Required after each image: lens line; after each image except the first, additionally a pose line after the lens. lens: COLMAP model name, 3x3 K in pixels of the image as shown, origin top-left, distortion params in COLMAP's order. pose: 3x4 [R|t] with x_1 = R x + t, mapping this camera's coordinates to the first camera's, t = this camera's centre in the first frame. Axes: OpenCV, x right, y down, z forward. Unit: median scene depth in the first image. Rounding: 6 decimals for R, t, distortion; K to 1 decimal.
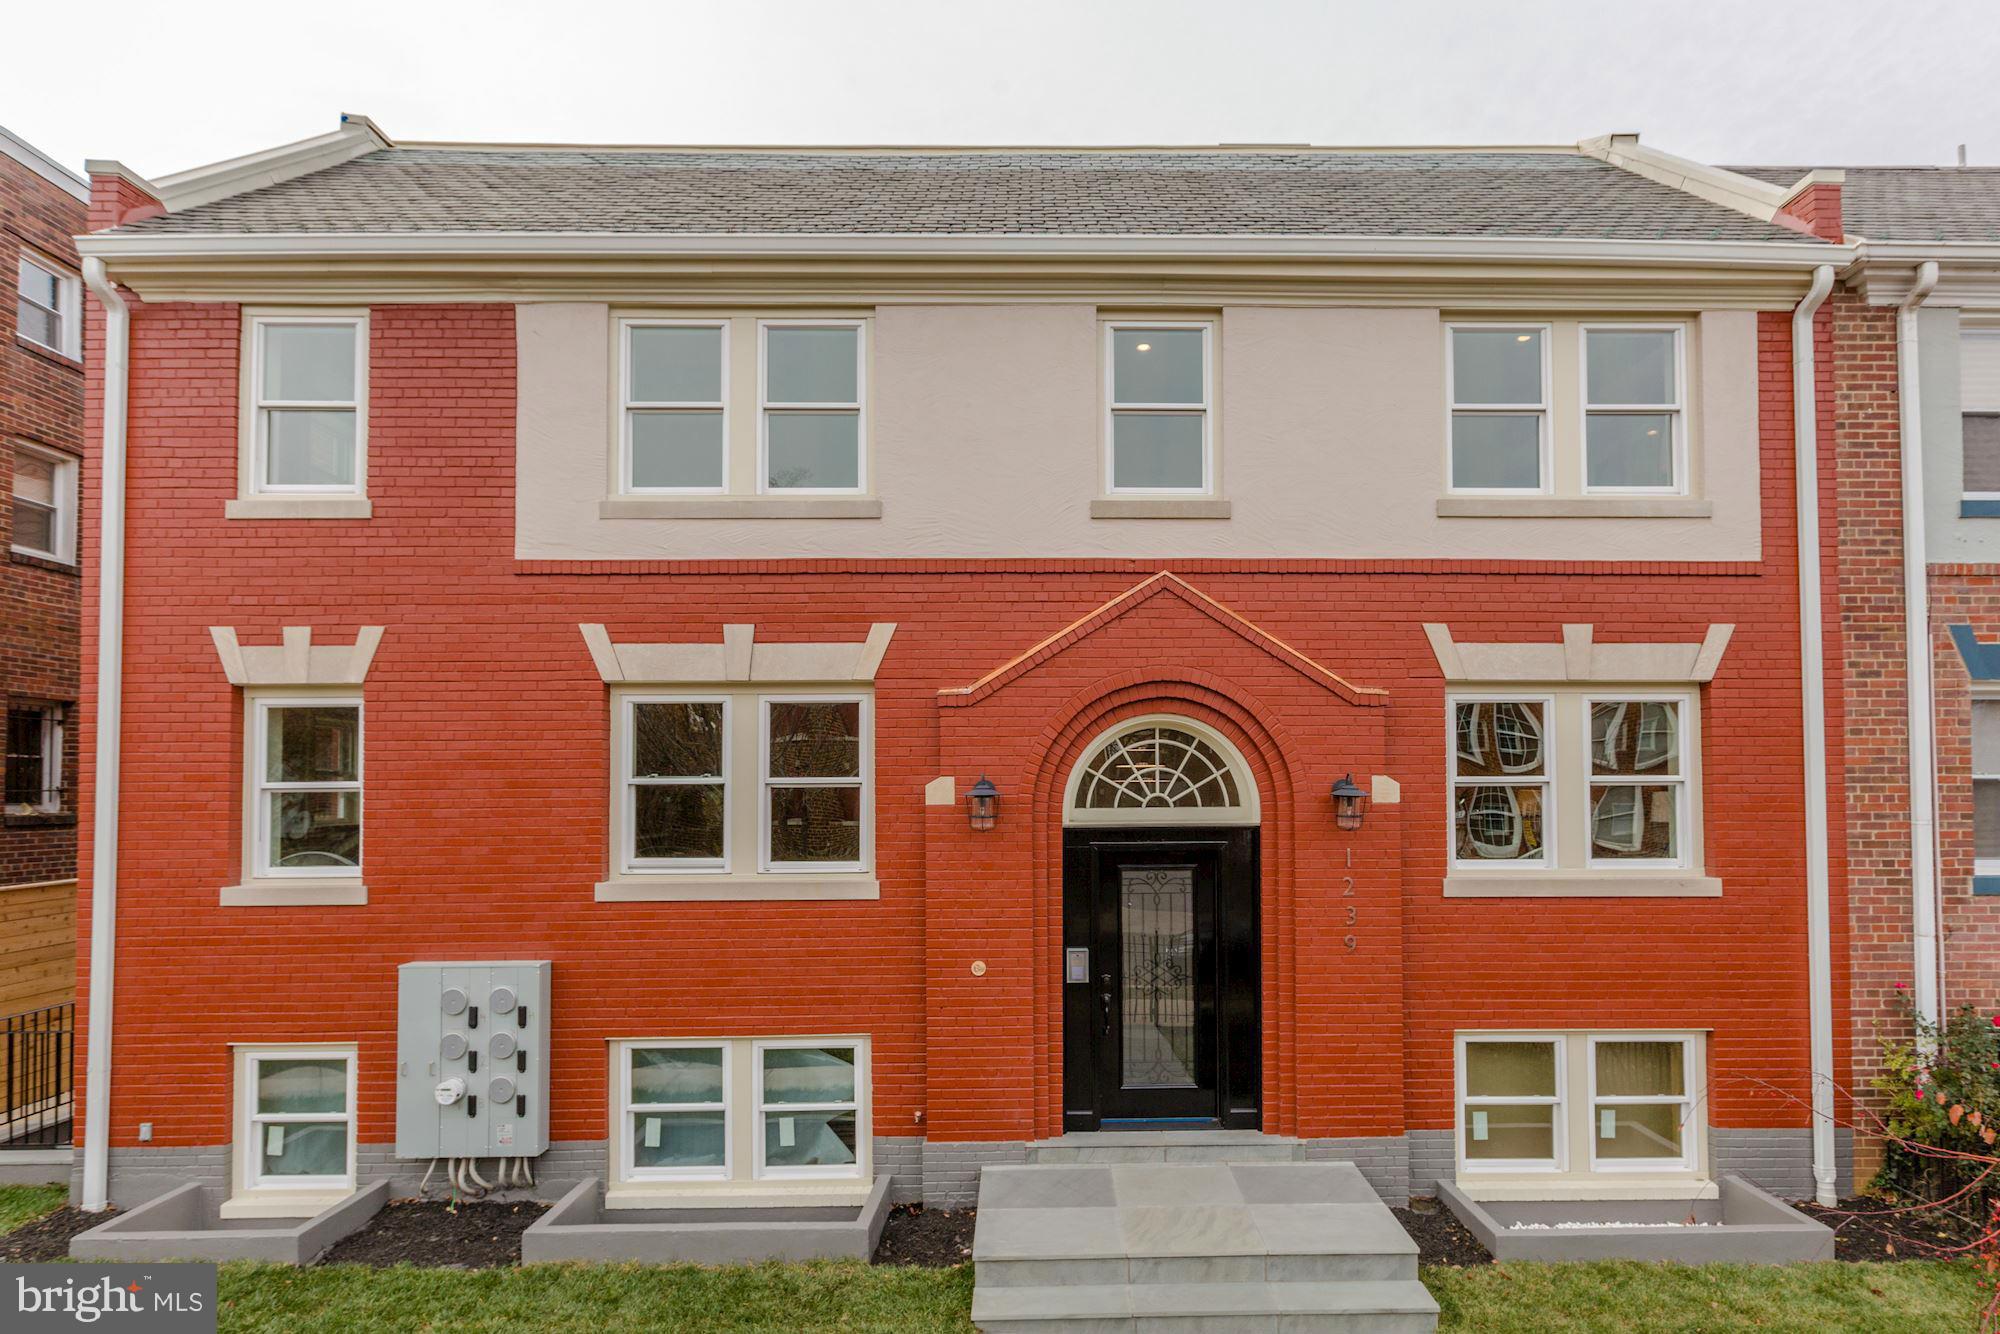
lens RADIAL K [[985.8, 0, 1054.2], [0, 985.8, 760.8], [0, 0, 1]] dist [0.002372, -0.000896]
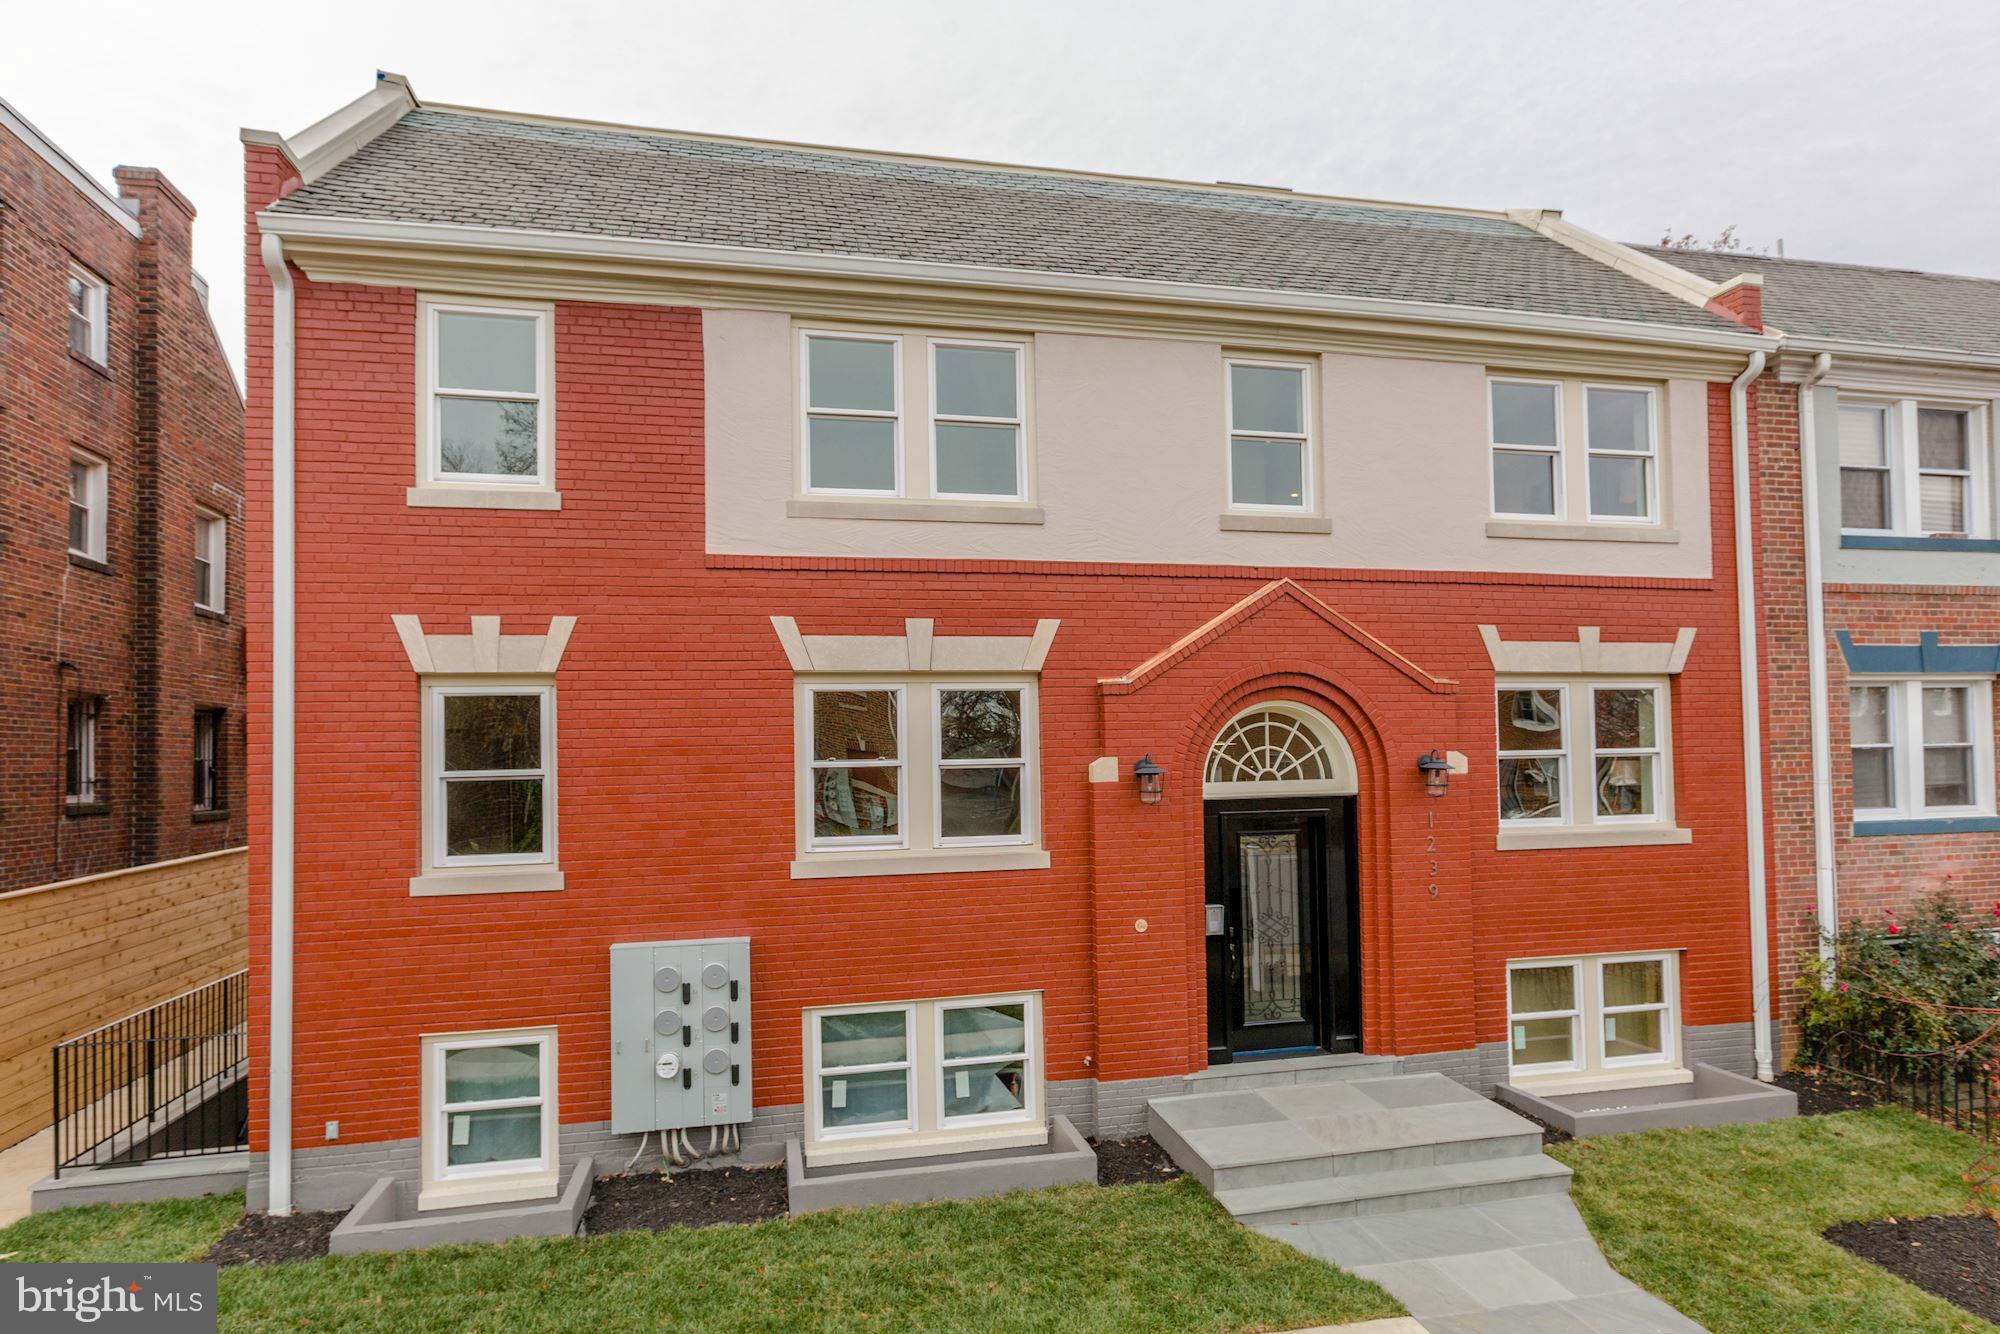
lens RADIAL K [[1024.5, 0, 990.1], [0, 1024.5, 729.7], [0, 0, 1]] dist [-0.000419, 0.001413]
pose [[0.981646, -0.008146, 0.190538, -0.458570], [0.008546, 0.999963, -0.001280, -0.014196], [-0.190521, 0.002885, 0.981679, -0.120065]]
